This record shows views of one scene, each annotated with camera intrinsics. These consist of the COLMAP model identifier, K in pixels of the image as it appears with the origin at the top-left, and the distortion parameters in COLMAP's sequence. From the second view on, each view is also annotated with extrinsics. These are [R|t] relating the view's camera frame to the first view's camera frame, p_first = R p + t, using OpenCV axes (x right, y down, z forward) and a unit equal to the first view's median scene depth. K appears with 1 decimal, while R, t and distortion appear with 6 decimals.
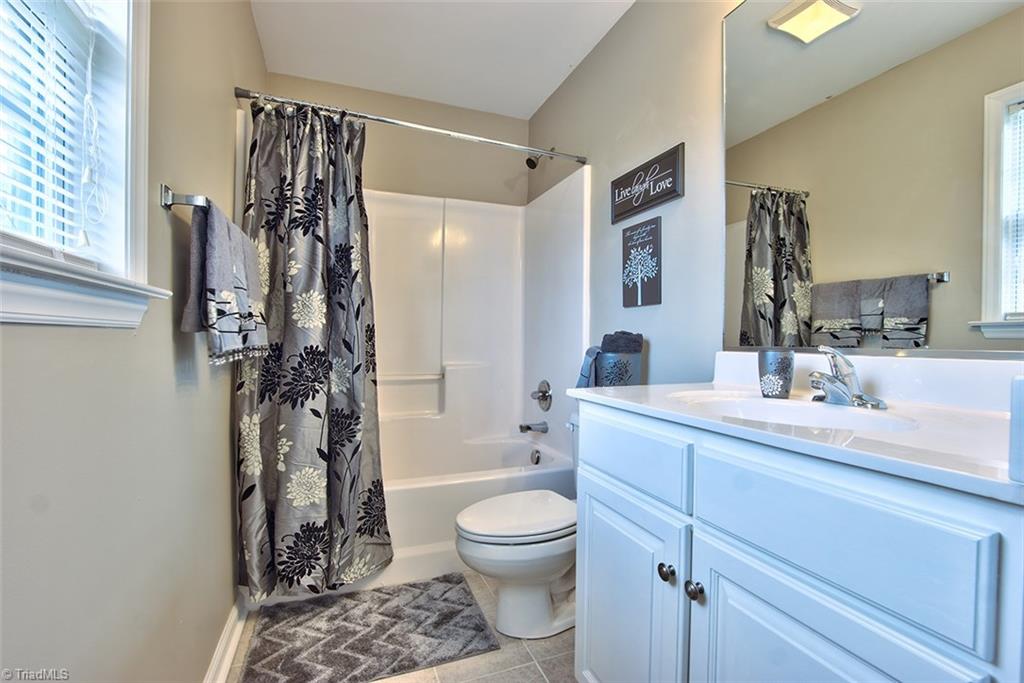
lens RADIAL K [[456.4, 0, 518.2], [0, 456.4, 344.4], [0, 0, 1]] dist [-0.036968, 0.007485]
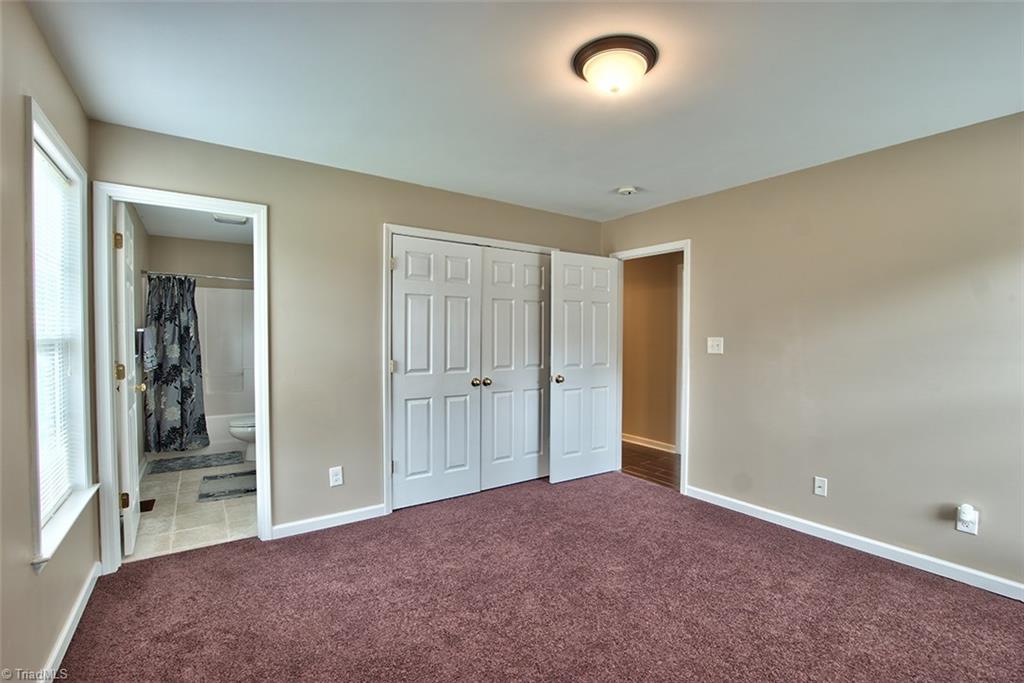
lens RADIAL K [[456.4, 0, 518.2], [0, 456.4, 344.4], [0, 0, 1]] dist [-0.036968, 0.007485]
pose [[0.973188, -0.006352, 0.229922, 0.966865], [0.004869, 0.999964, 0.007019, -0.124197], [-0.229958, -0.005711, 0.973184, -2.154224]]
